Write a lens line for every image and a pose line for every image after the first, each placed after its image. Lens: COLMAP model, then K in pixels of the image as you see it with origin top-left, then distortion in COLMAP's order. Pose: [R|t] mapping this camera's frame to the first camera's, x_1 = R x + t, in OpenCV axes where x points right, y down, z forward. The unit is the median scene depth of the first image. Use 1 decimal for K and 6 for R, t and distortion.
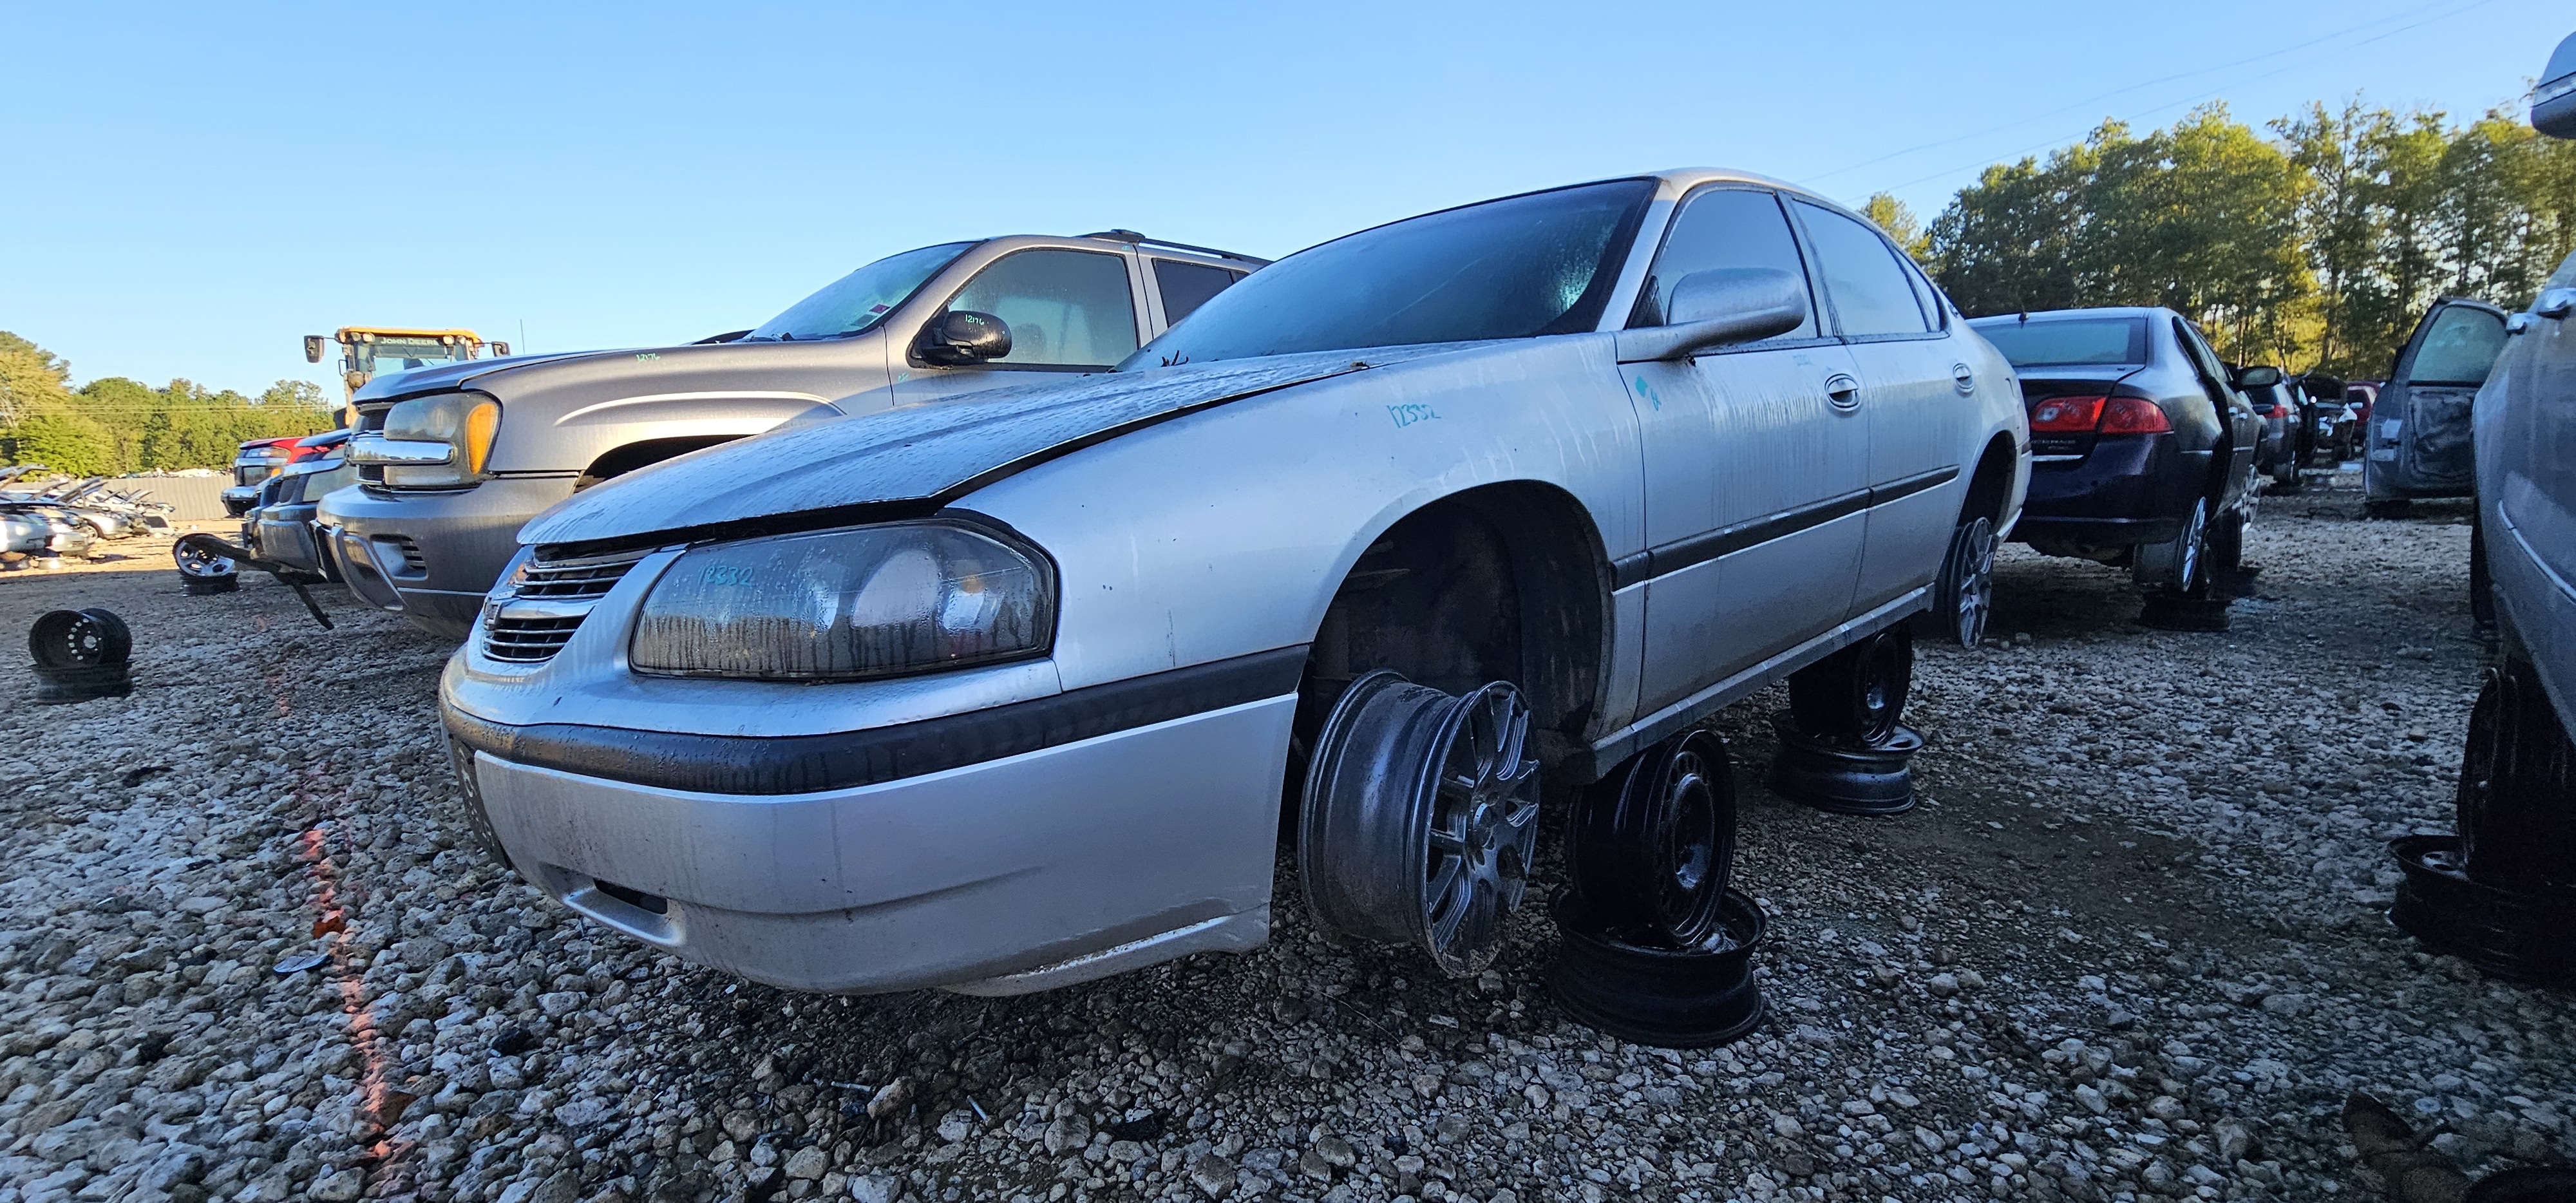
lens RADIAL K [[1037.9, 0, 1293.5], [0, 1037.9, 596.1], [0, 0, 1]] dist [-0.001327, -0.001394]
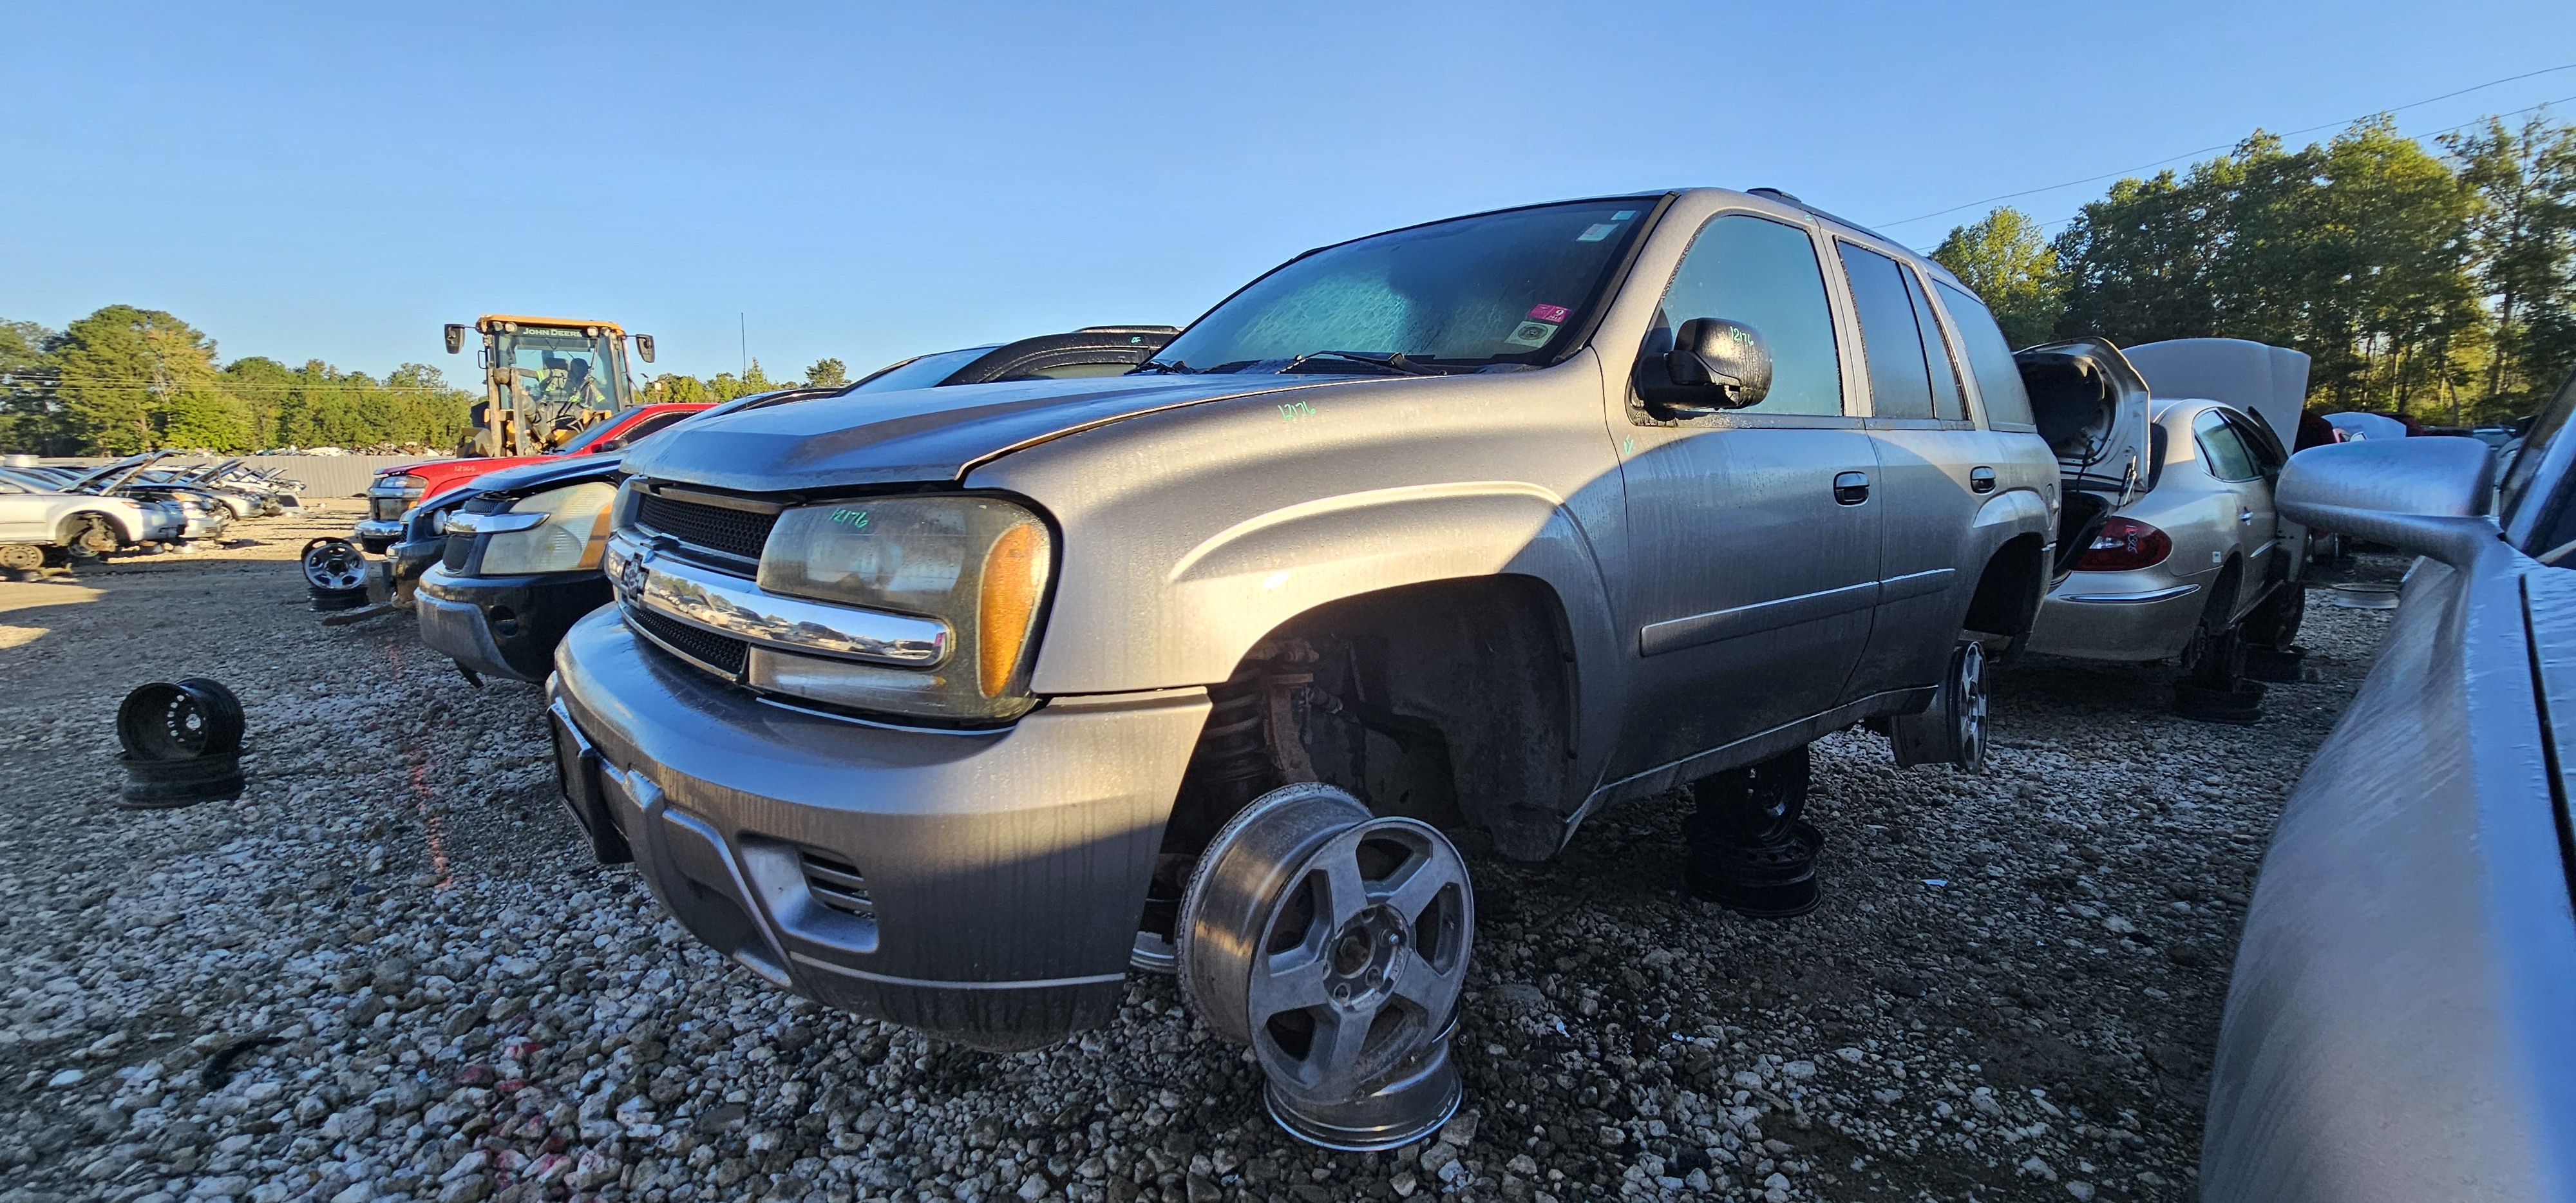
lens RADIAL K [[1033.6, 0, 1296.7], [0, 1033.6, 598.7], [0, 0, 1]] dist [0.000569, -0.002982]
pose [[0.997695, 0.036059, -0.057481, -0.018361], [-0.036143, 0.999347, -0.000418, -0.004568], [0.057428, 0.002495, 0.998347, 0.016956]]
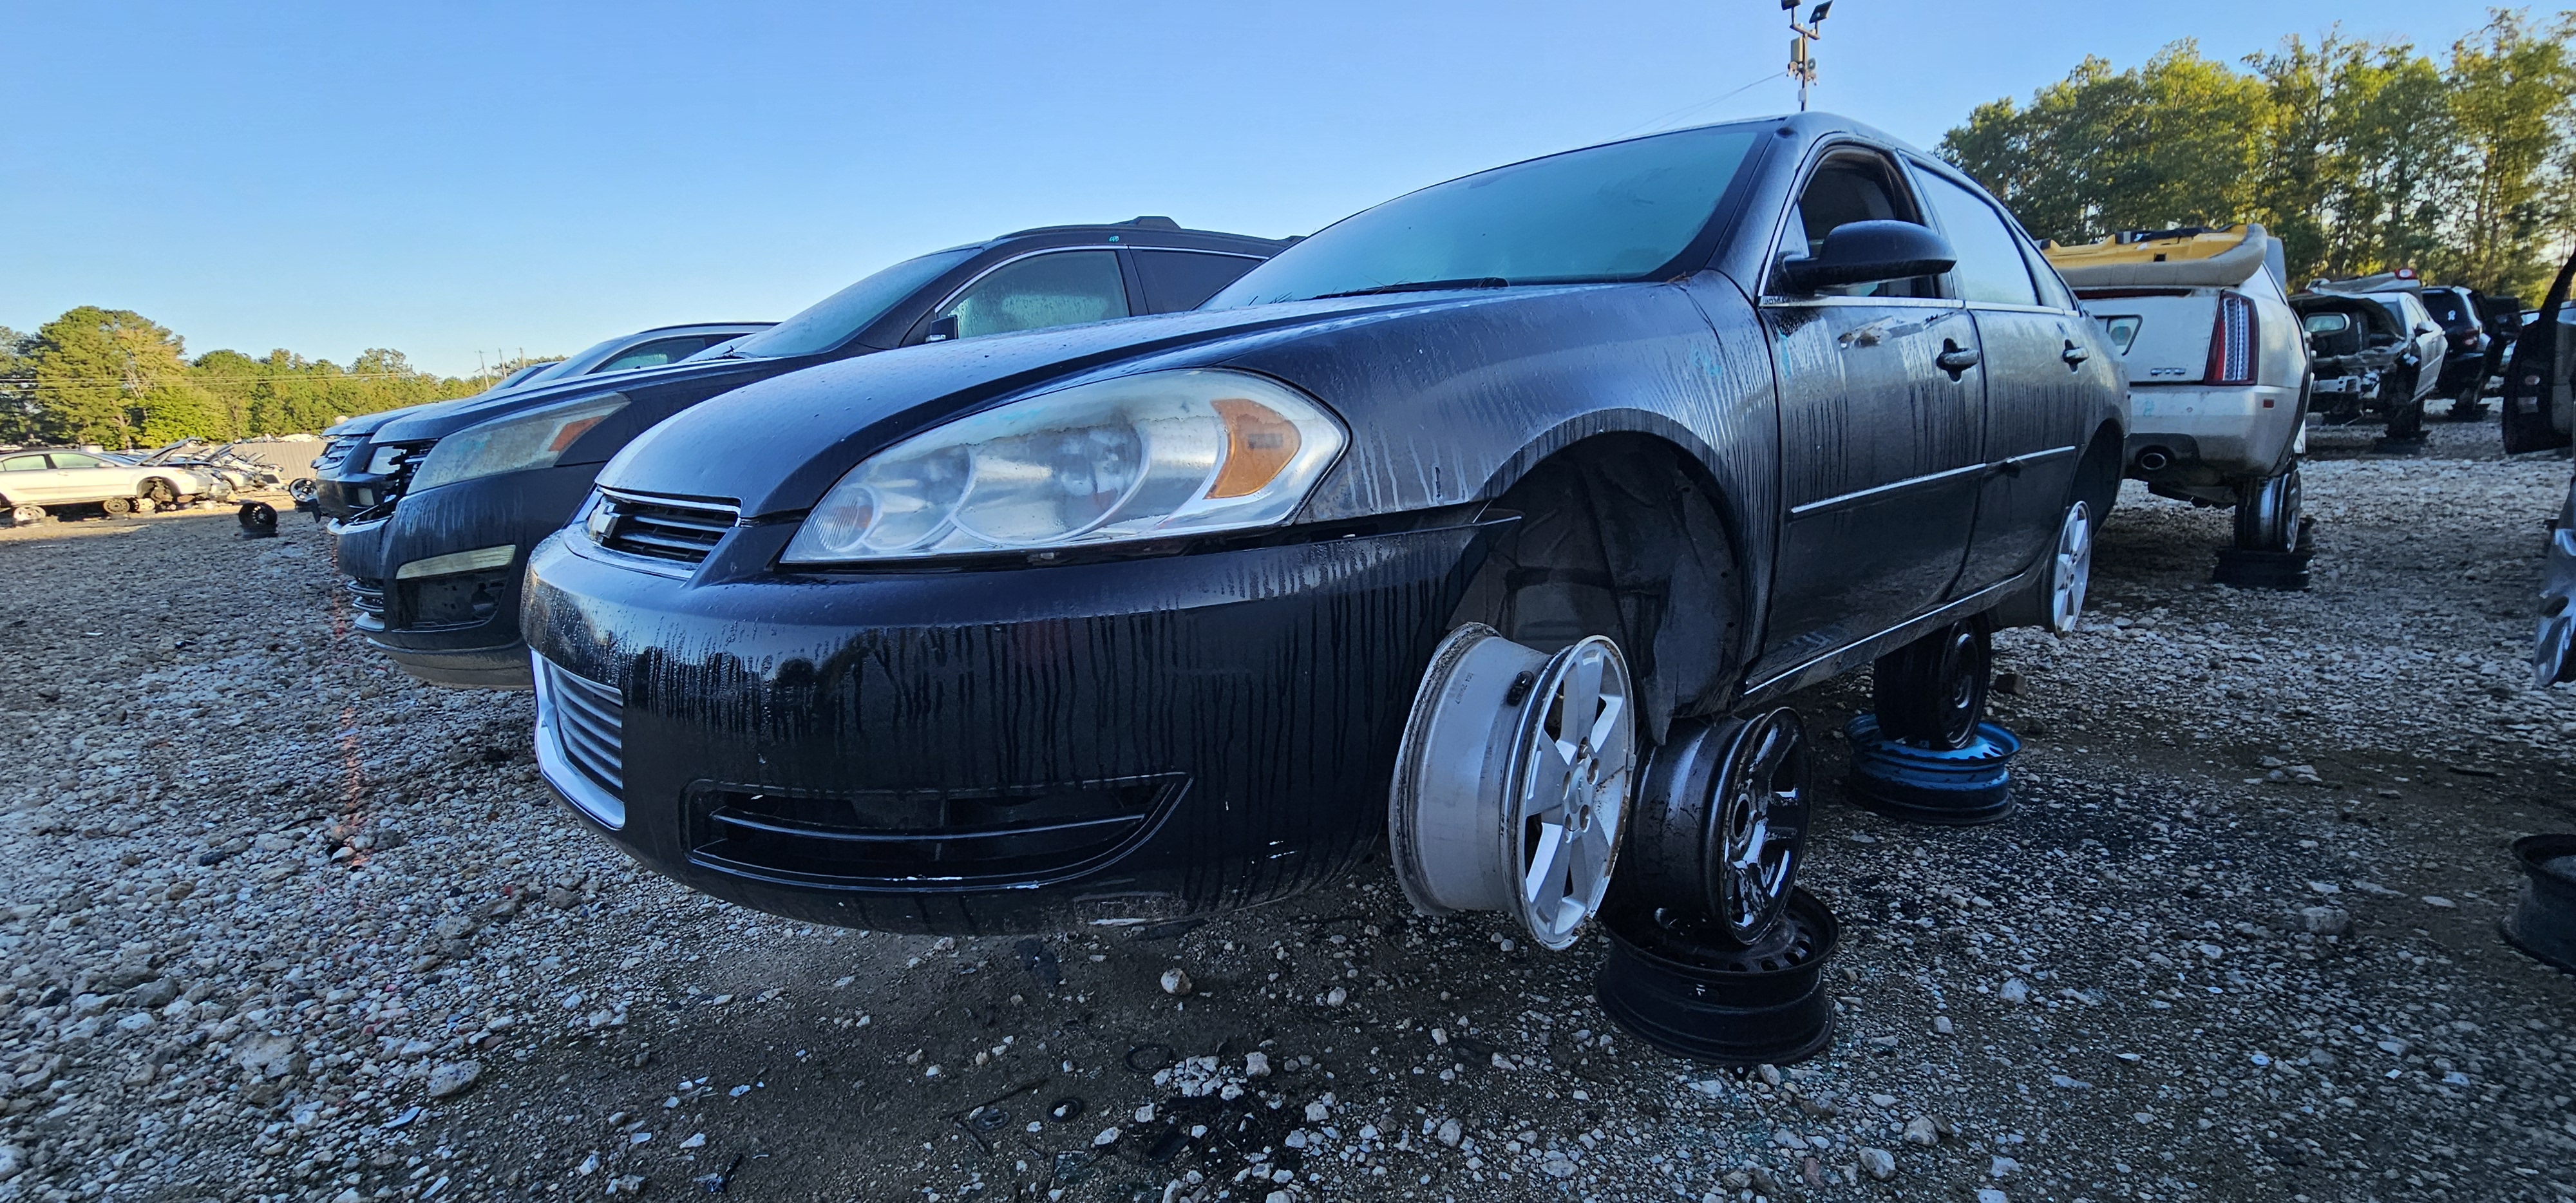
lens RADIAL K [[1043.2, 0, 1297.2], [0, 1043.2, 594.6], [0, 0, 1]] dist [-0.002239, -0.000826]
pose [[0.998549, -0.005346, -0.053583, 0.086169], [0.007814, 0.998913, 0.045958, 0.008226], [0.053279, -0.046310, 0.997505, -0.081176]]
